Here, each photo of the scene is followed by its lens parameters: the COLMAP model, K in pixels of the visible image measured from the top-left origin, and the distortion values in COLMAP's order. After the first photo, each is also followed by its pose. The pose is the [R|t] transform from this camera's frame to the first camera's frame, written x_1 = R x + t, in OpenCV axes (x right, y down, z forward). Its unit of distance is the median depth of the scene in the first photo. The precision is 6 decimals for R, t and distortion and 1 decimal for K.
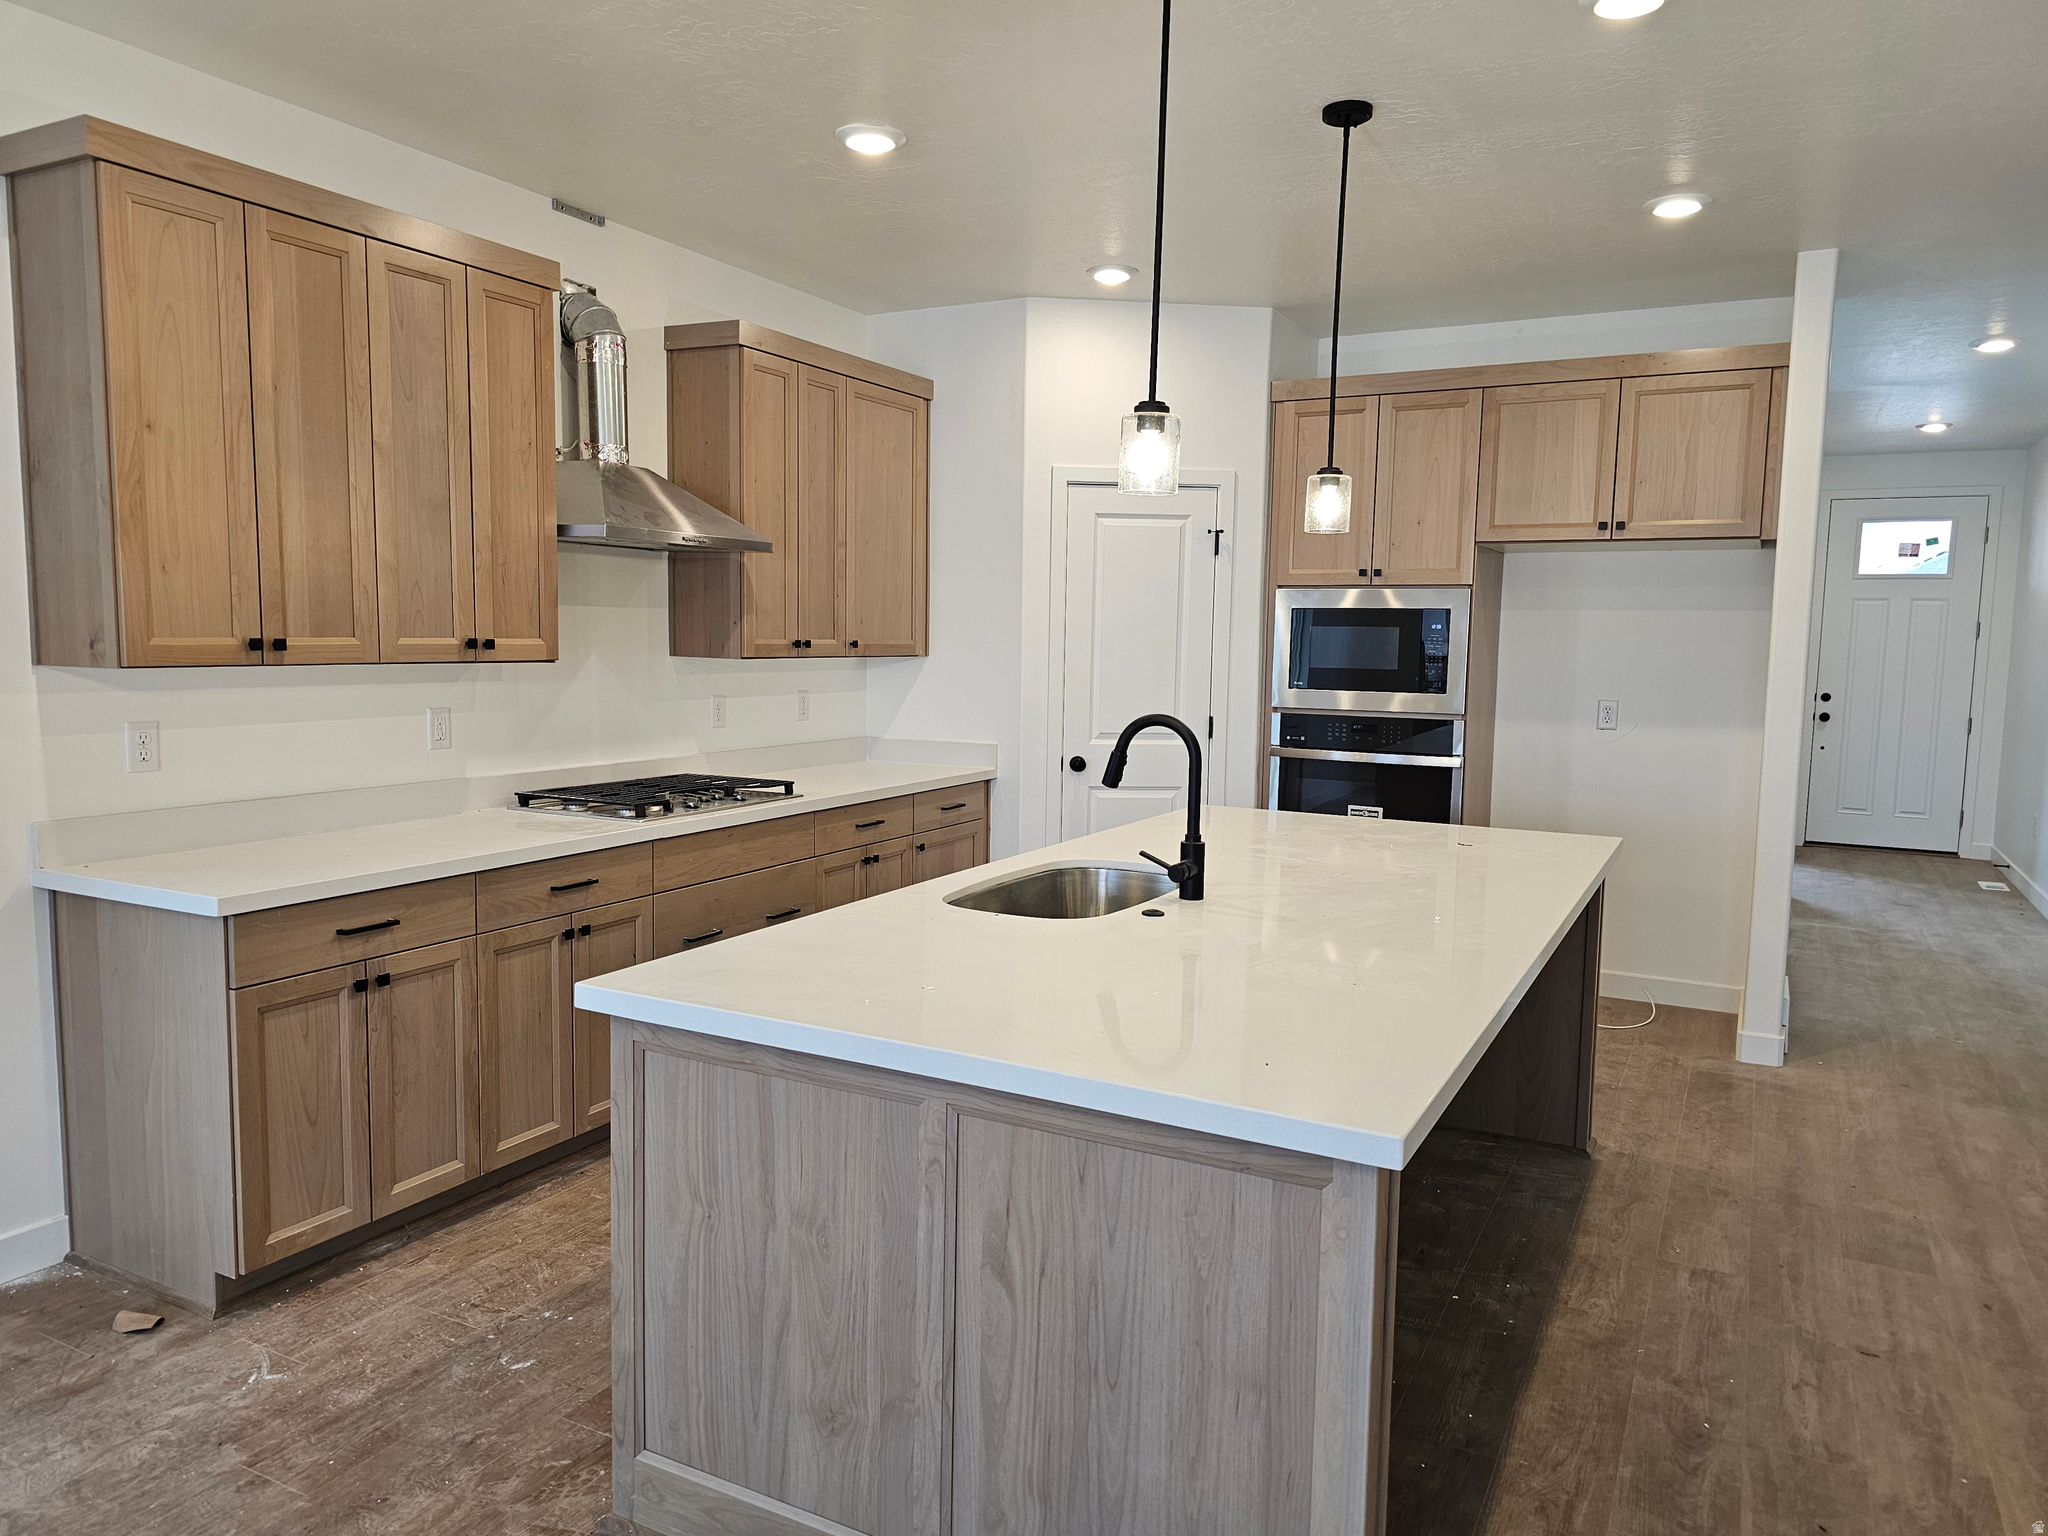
lens RADIAL K [[1373.1, 0, 1018.4], [0, 1373.1, 750.9], [0, 0, 1]] dist [0.029038, -0.008011]
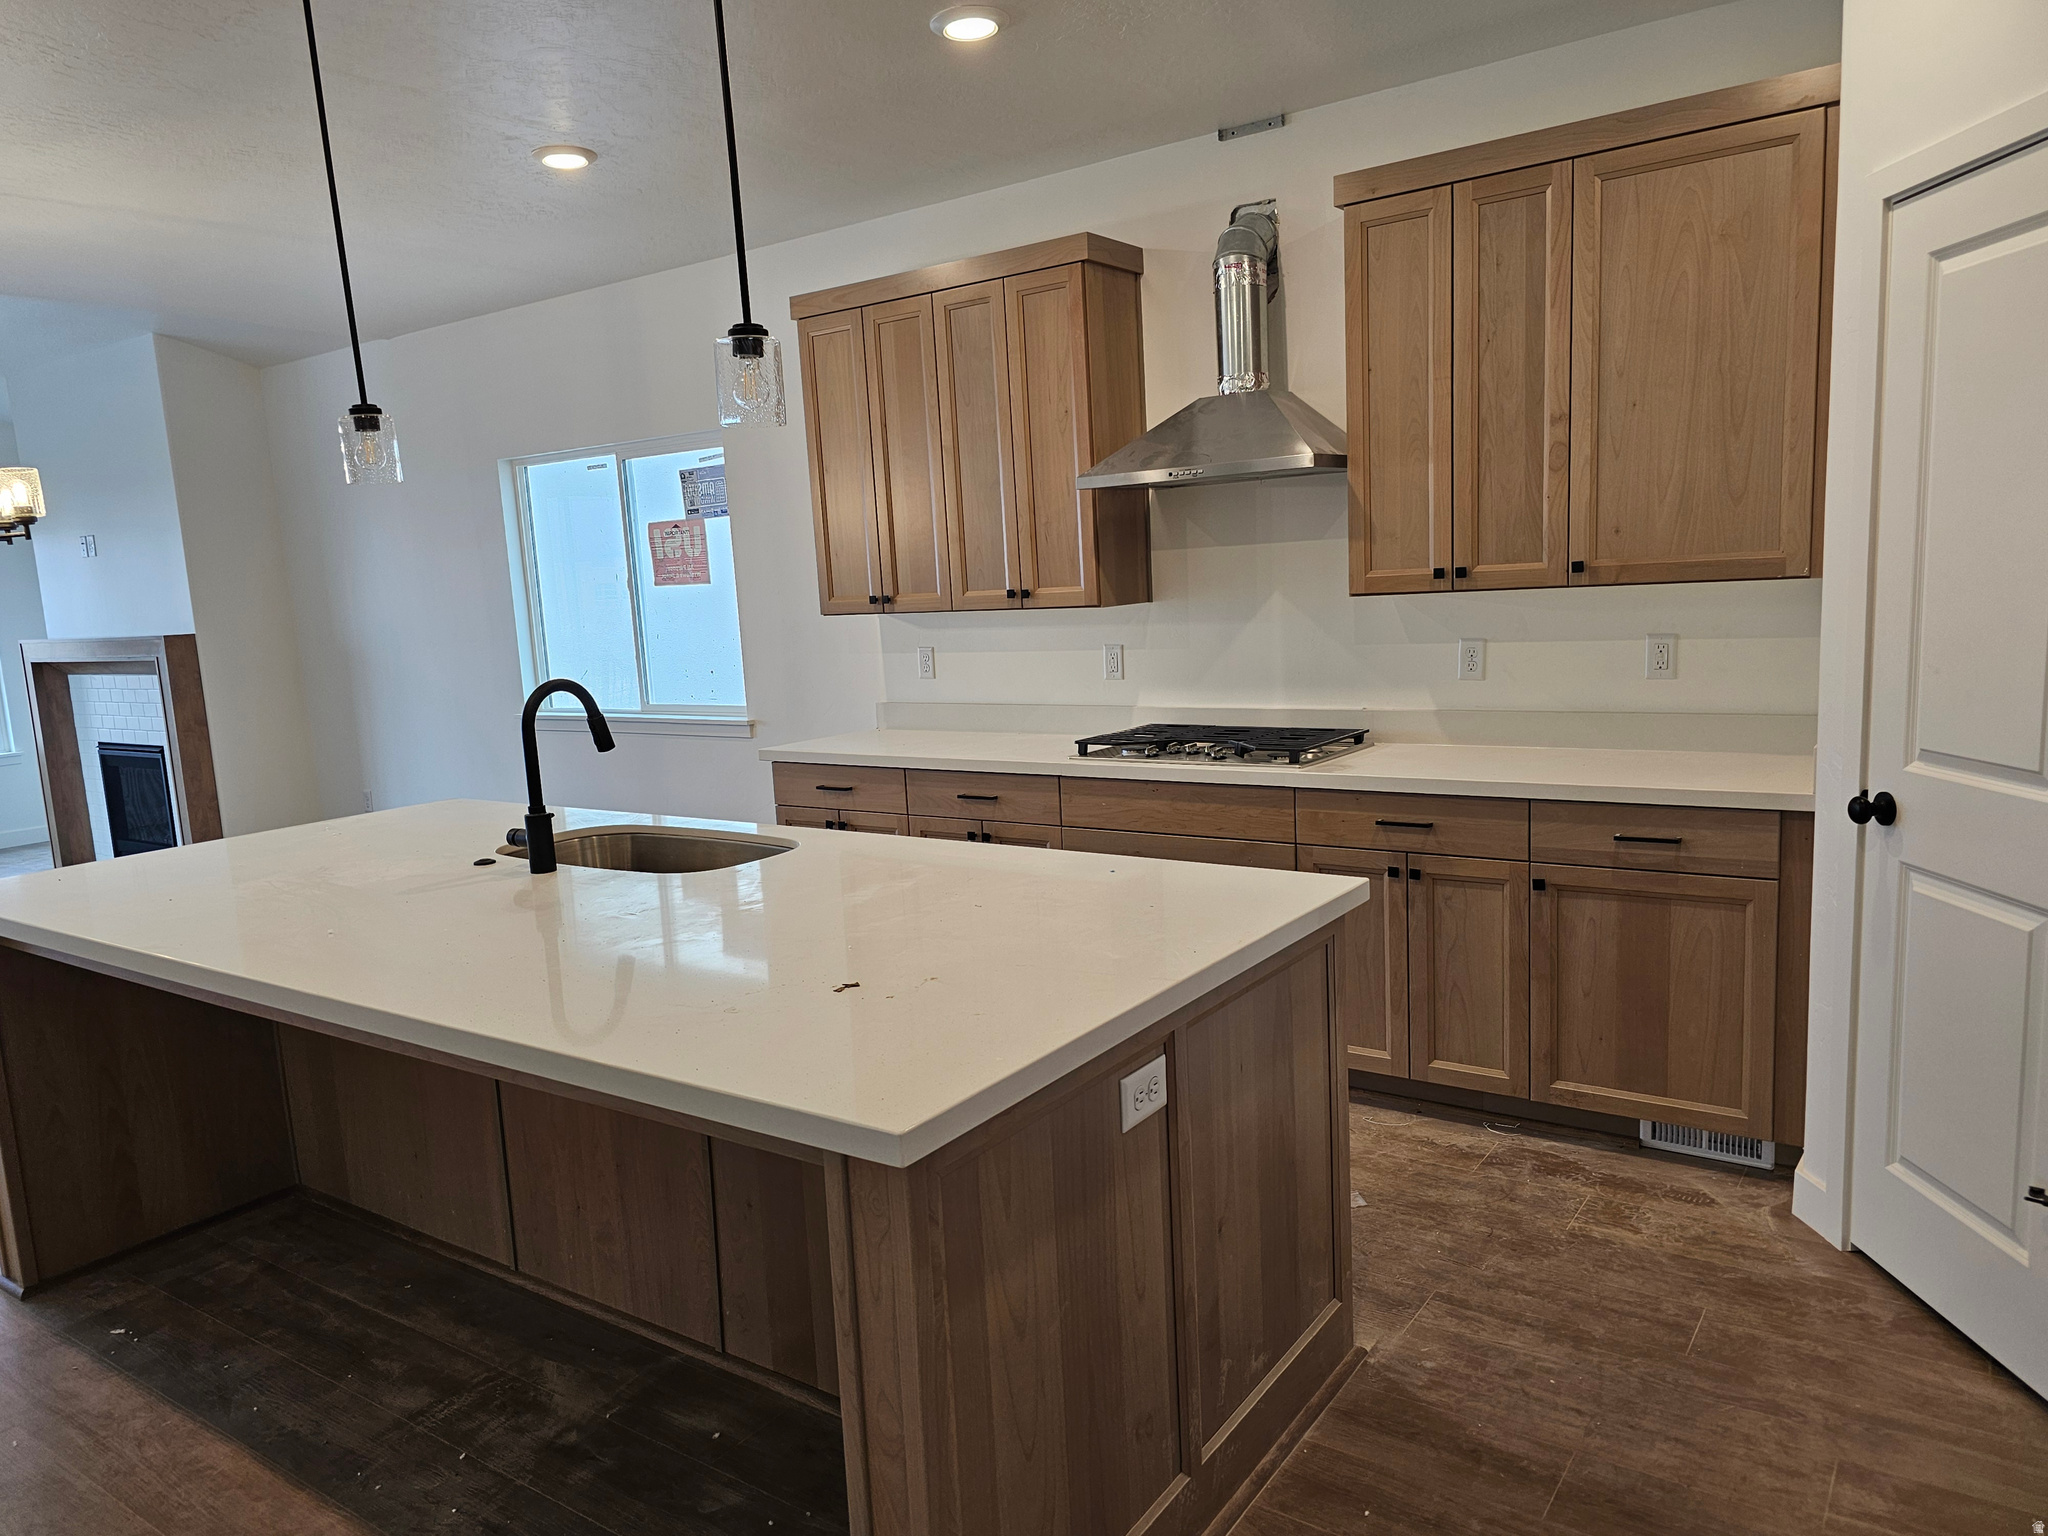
lens RADIAL K [[1373.1, 0, 1022.7], [0, 1373.1, 786.3], [0, 0, 1]] dist [0.029038, -0.008011]
pose [[-0.115418, 0.140617, -0.983314, 0.761414], [-0.038181, 0.988570, 0.145850, -0.078790], [0.992583, 0.054378, -0.108730, 1.054161]]
